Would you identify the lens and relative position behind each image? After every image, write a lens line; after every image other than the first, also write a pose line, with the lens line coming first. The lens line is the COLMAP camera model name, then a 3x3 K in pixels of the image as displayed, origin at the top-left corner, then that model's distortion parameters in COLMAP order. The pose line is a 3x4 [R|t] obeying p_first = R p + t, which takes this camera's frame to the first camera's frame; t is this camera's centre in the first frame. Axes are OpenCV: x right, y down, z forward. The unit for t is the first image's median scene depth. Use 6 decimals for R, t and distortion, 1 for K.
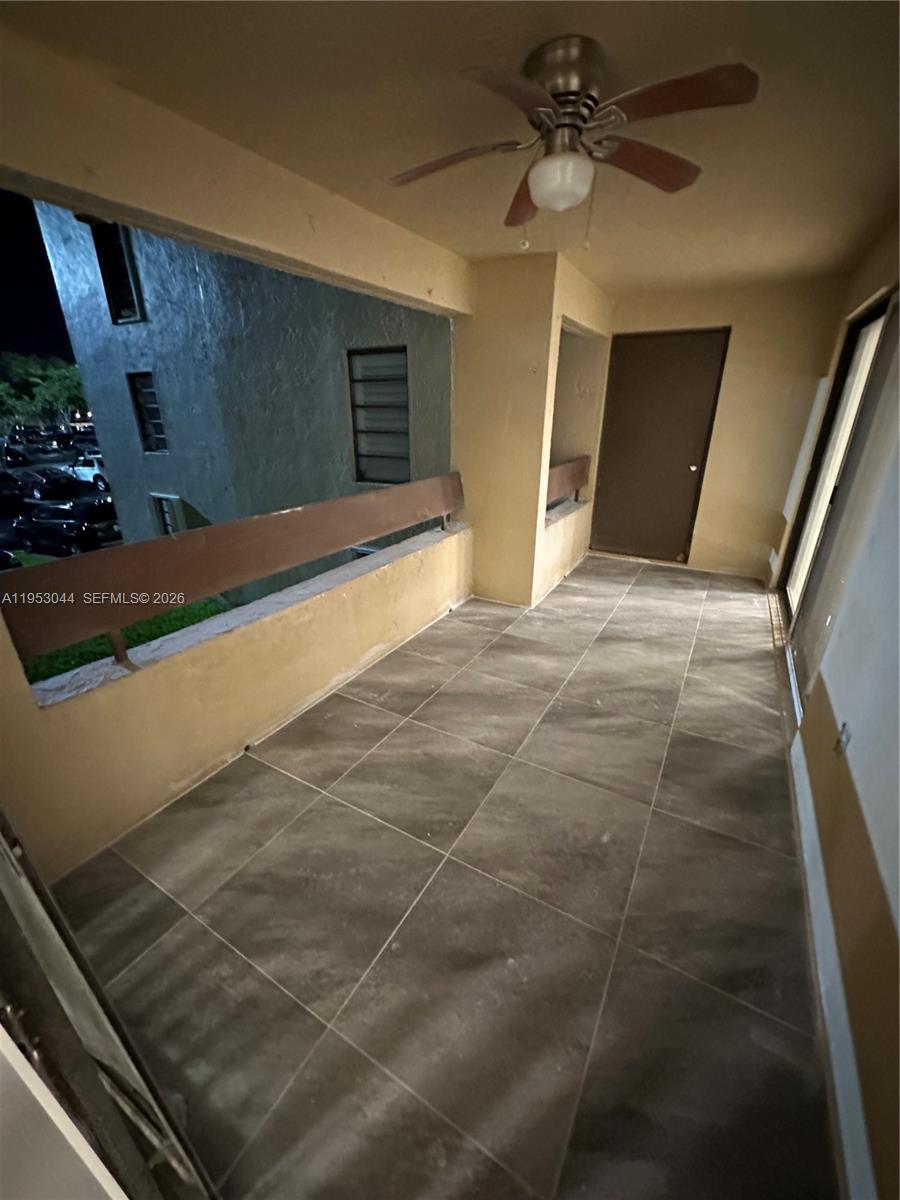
lens RADIAL K [[474.5, 0, 452.6], [0, 474.5, 602.4], [0, 0, 1]] dist [-0.002697, -0.000214]
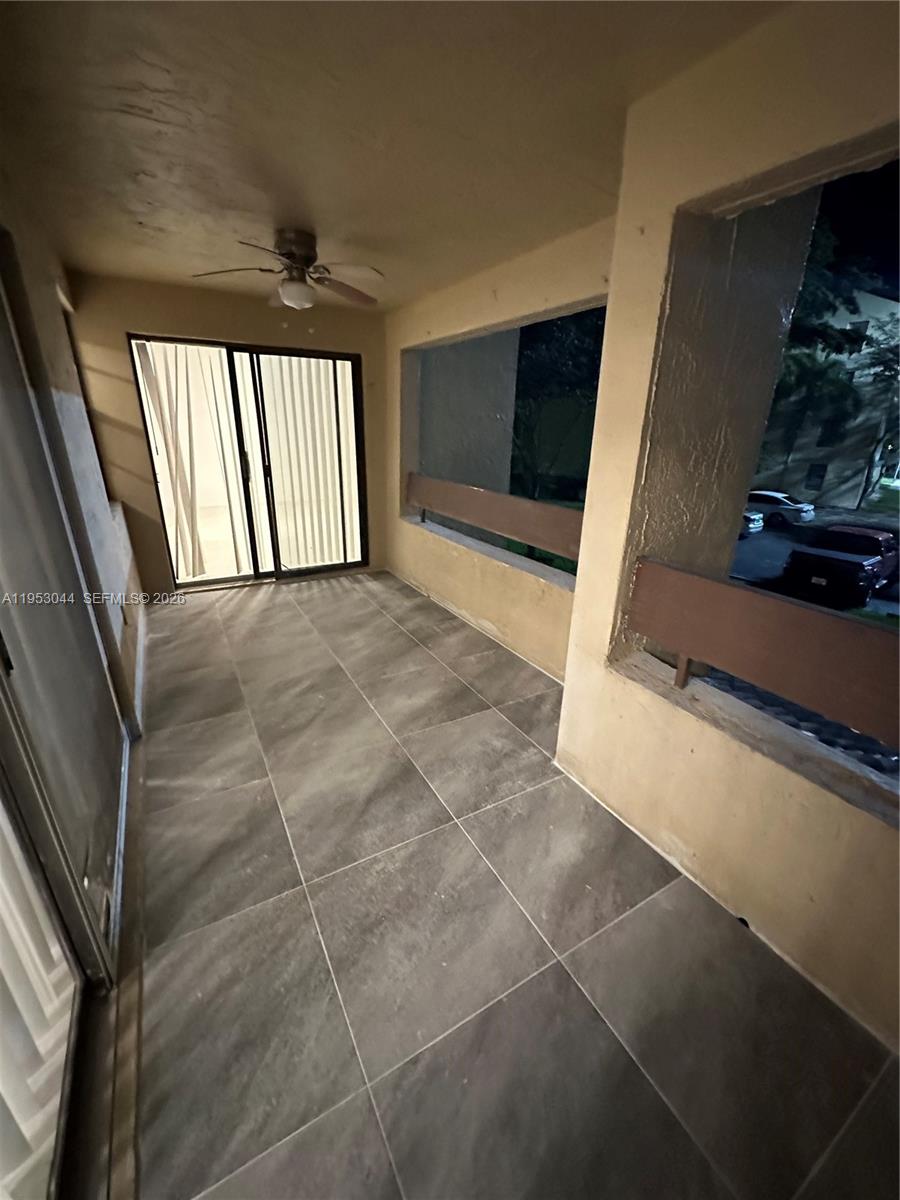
lens RADIAL K [[474.5, 0, 452.6], [0, 474.5, 602.4], [0, 0, 1]] dist [-0.002697, -0.000214]
pose [[-0.489258, 0.302150, -0.818127, 0.930152], [-0.349372, 0.791611, 0.501289, -0.565501], [0.799103, 0.531090, -0.281739, 1.374096]]
